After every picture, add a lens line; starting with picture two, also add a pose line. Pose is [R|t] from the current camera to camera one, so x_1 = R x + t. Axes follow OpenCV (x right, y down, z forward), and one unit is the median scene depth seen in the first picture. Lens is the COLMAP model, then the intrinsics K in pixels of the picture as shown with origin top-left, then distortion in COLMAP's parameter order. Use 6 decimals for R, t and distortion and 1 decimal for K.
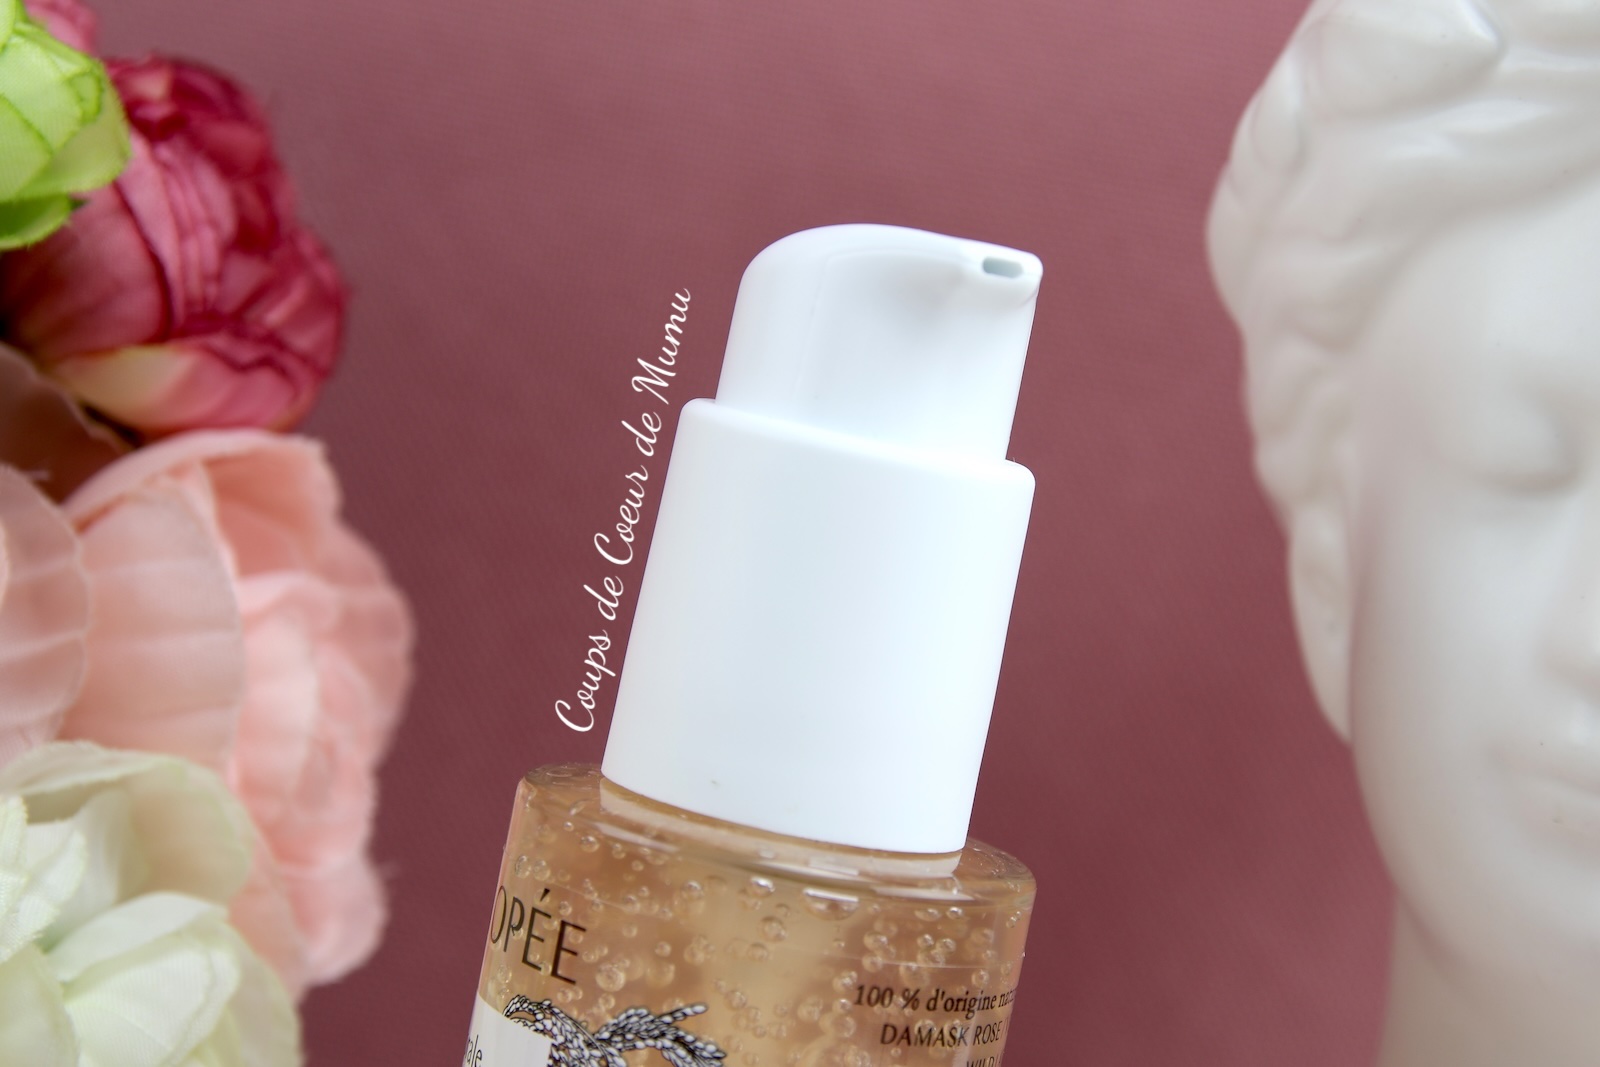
lens RADIAL K [[5032.5, 0, 800.0], [0, 5032.5, 533.5], [0, 0, 1]] dist [0.122992, 2.271102]
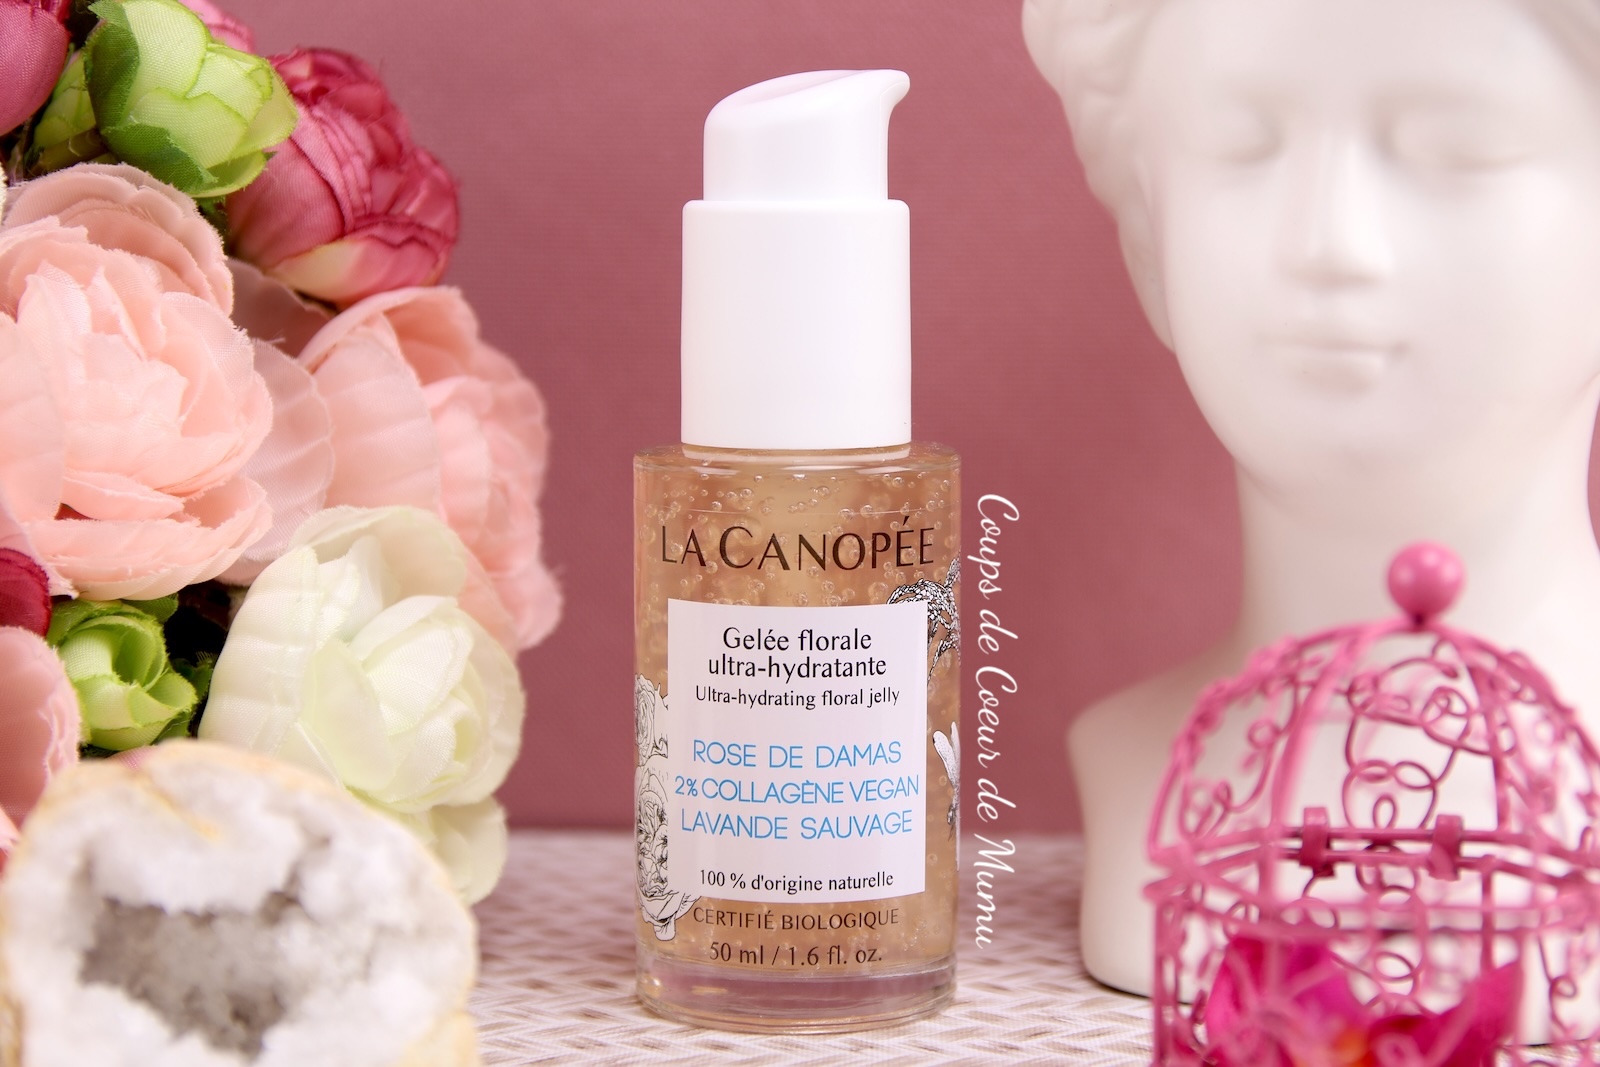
lens RADIAL K [[4403.9, 0, 800.0], [0, 4403.9, 533.5], [0, 0, 1]] dist [0.148053, 0.648036]
pose [[0.982677, -0.183963, -0.022428, 0.018728], [0.184636, 0.982254, 0.032975, 0.028964], [0.015964, -0.036545, 0.999204, -0.291784]]
